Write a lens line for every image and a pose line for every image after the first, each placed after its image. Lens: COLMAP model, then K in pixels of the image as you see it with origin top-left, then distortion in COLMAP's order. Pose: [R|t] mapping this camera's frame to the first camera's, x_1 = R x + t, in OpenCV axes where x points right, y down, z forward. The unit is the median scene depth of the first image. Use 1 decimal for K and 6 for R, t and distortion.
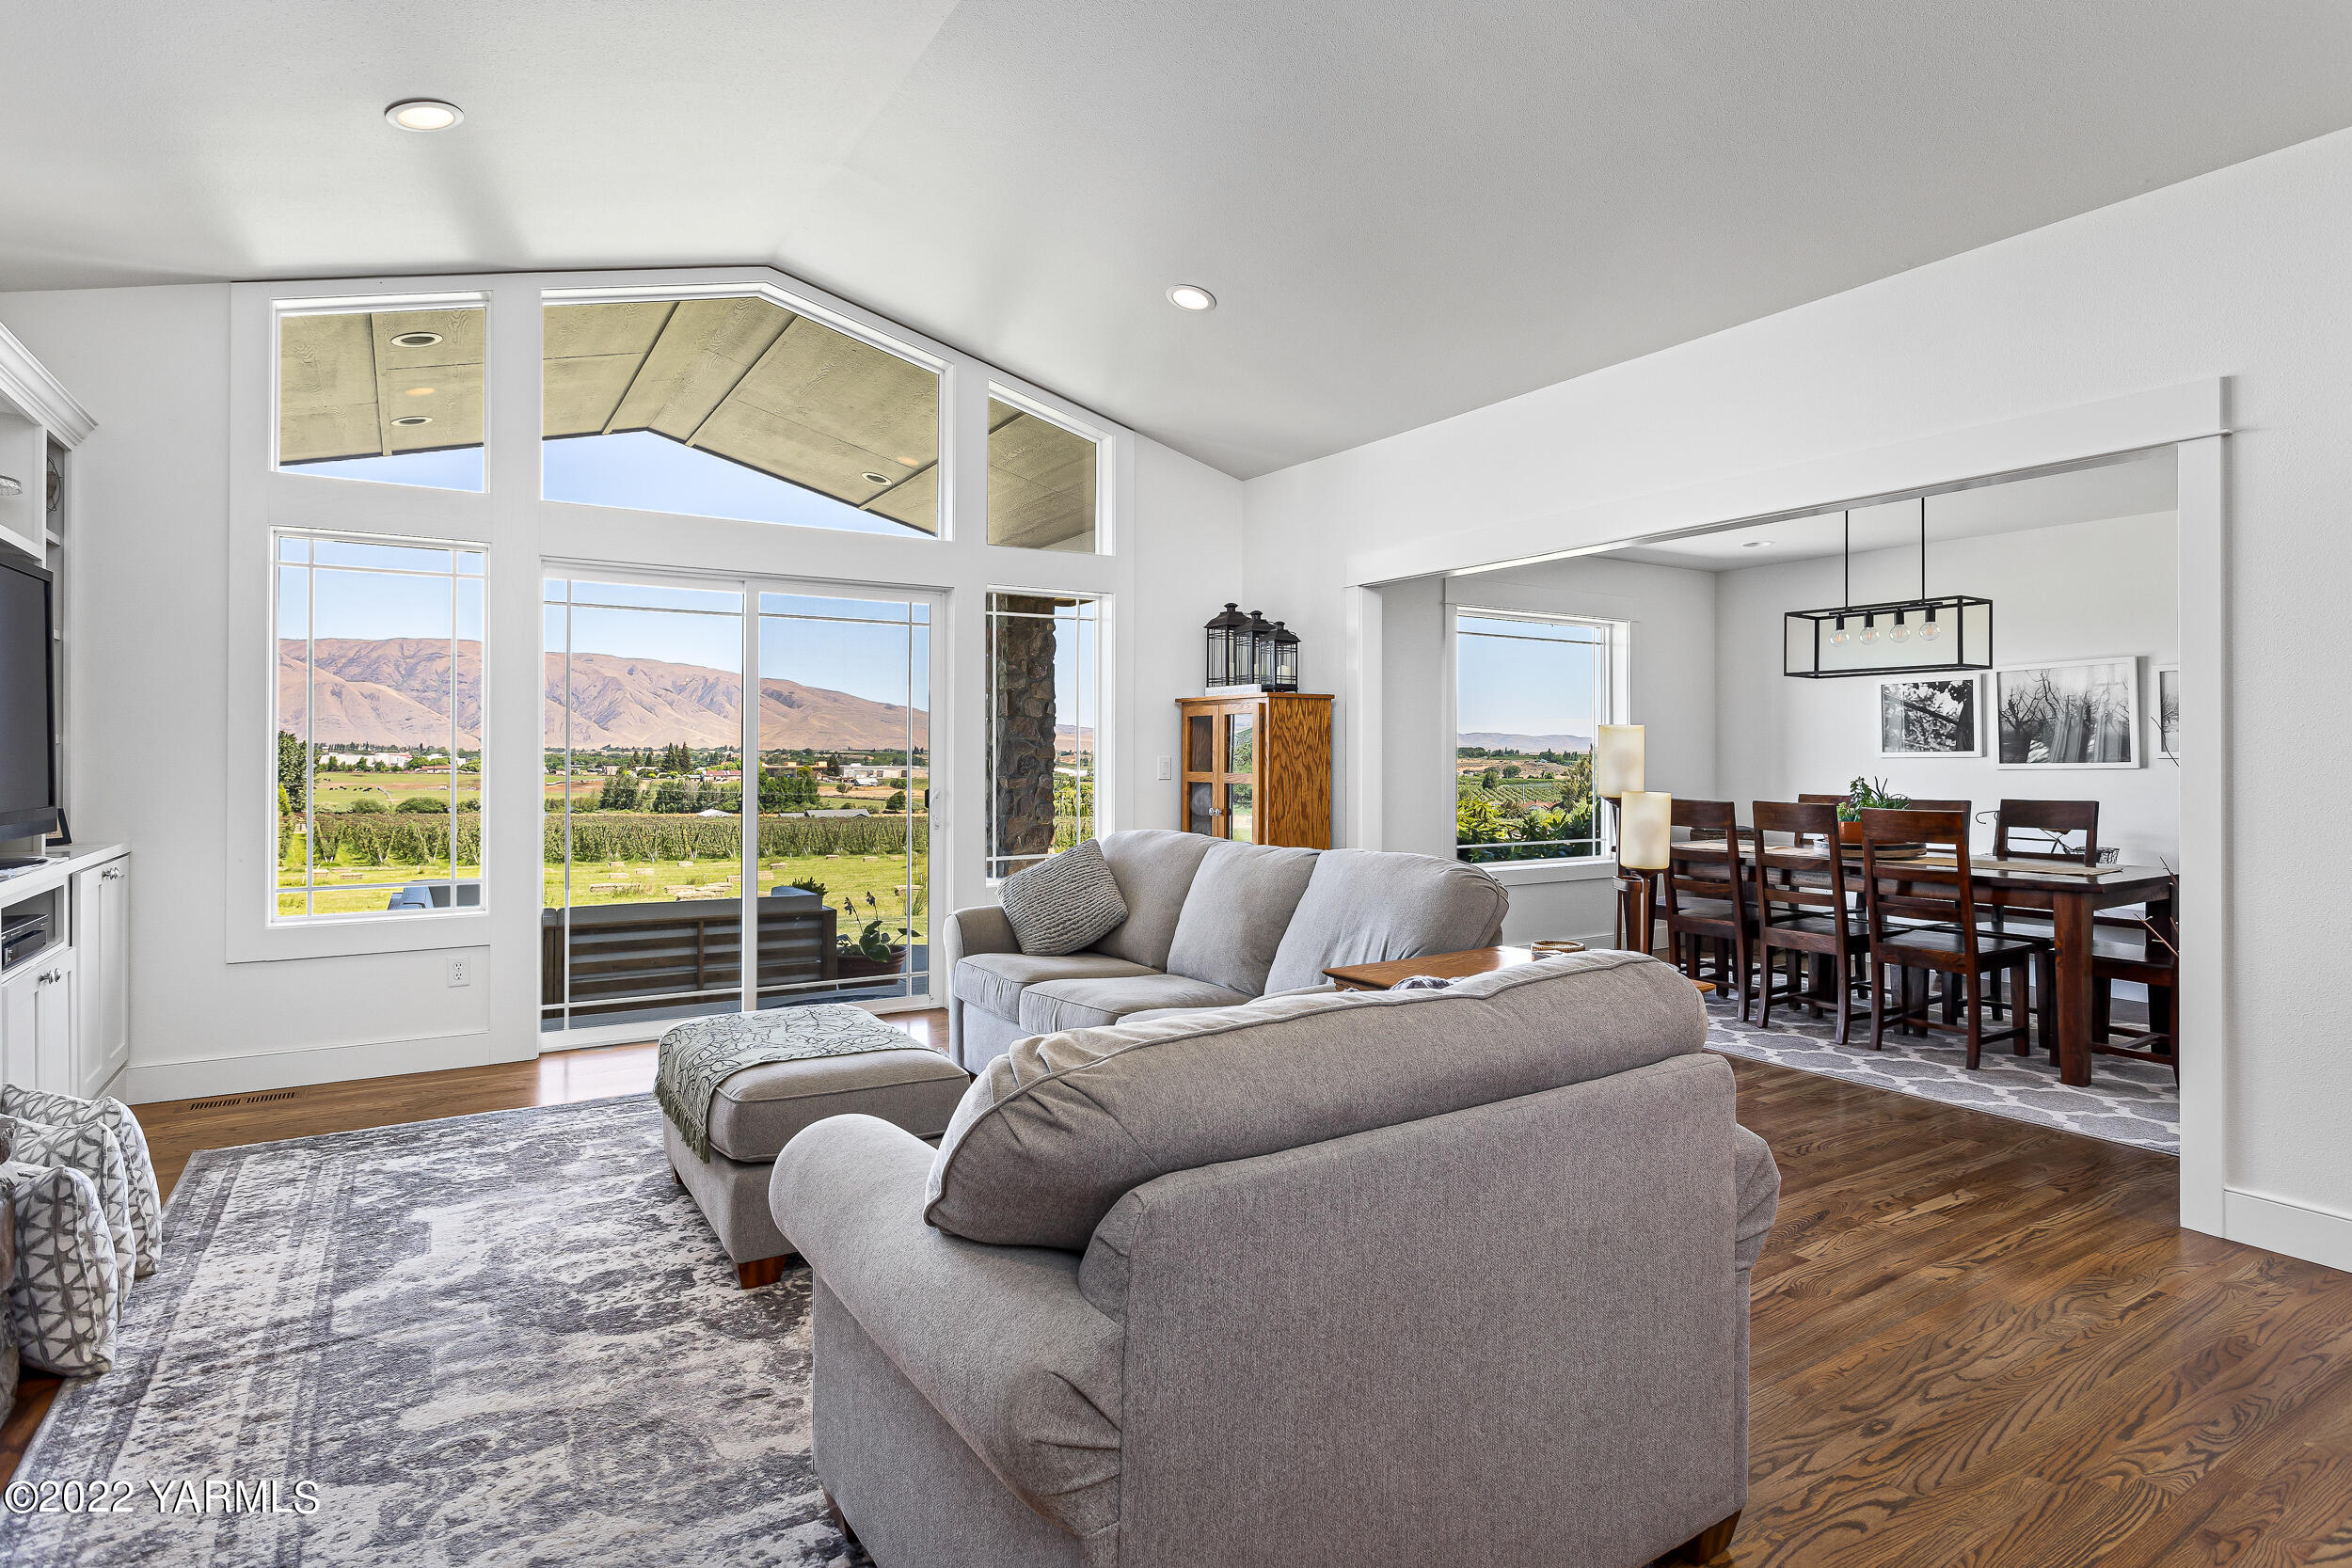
lens RADIAL K [[1216.6, 0, 1167.8], [0, 1216.6, 745.9], [0, 0, 1]] dist [-0.006194, 0.000488]
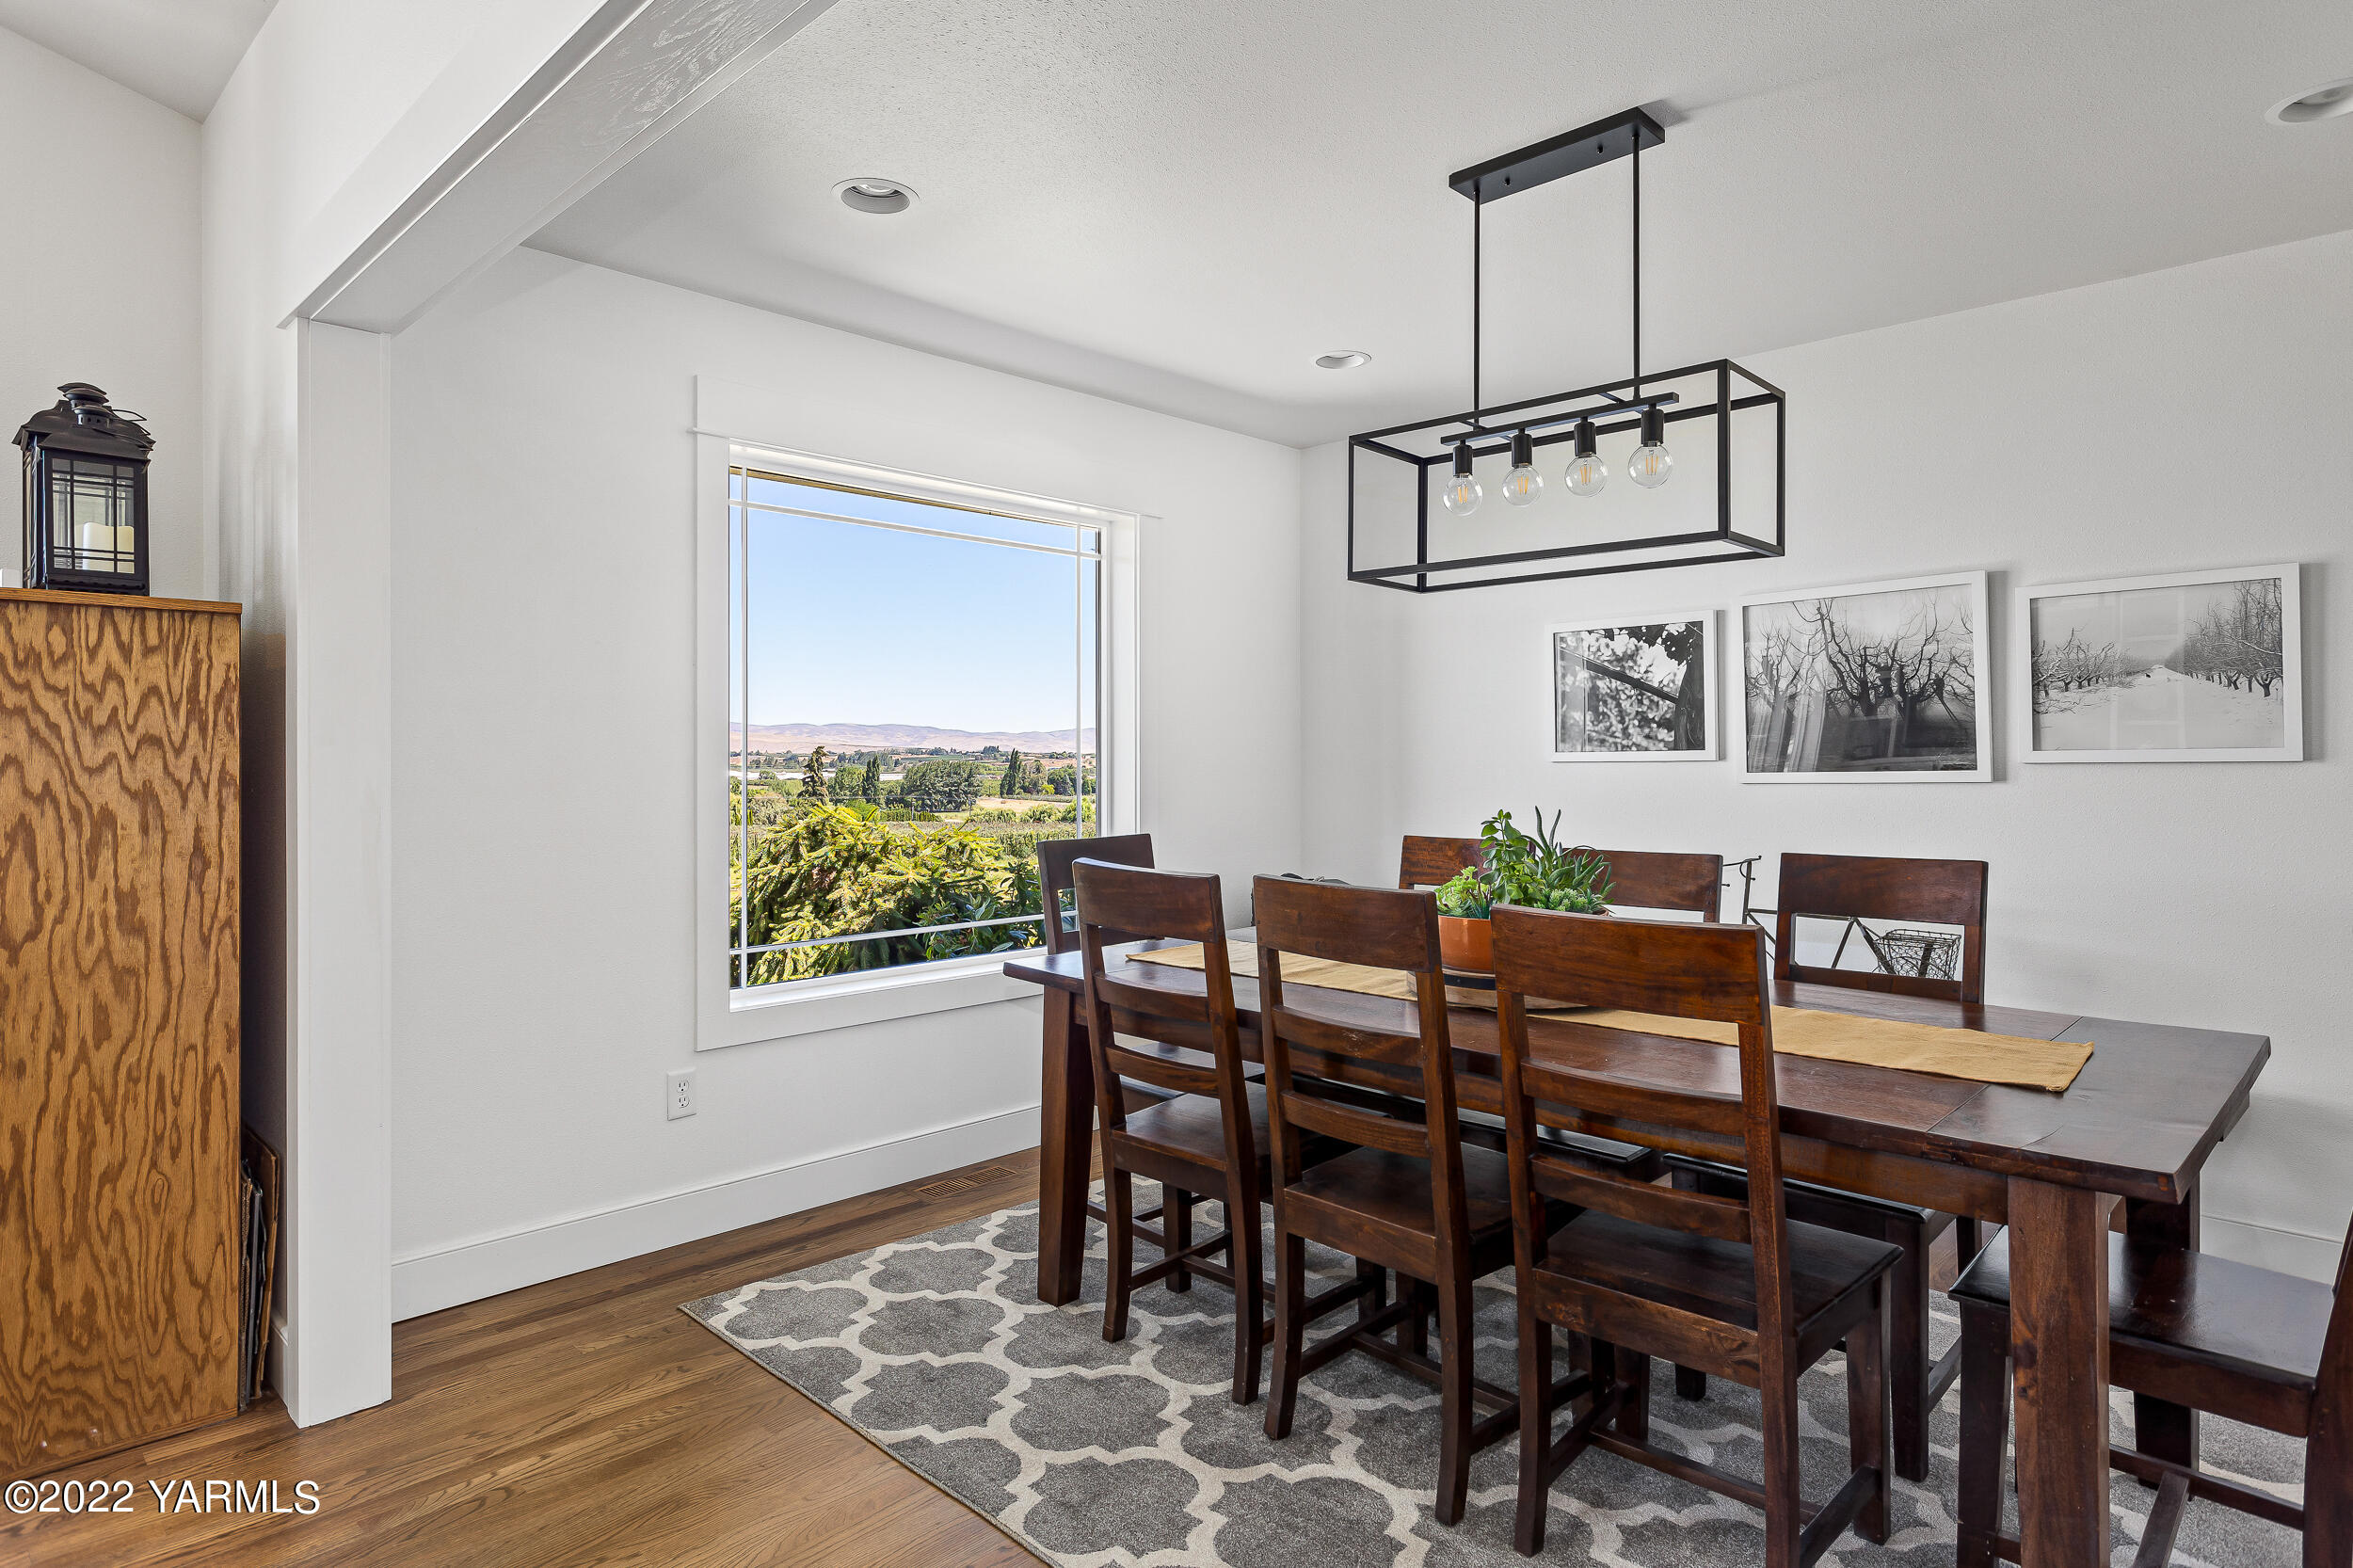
lens RADIAL K [[1295.2, 0, 1158.3], [0, 1295.2, 750.9], [0, 0, 1]] dist [-0.006522, 0.000733]
pose [[0.973783, -0.001299, 0.227473, 0.326683], [0.000491, 0.999993, 0.003612, 0.002738], [-0.227476, -0.003405, 0.973778, 0.547429]]
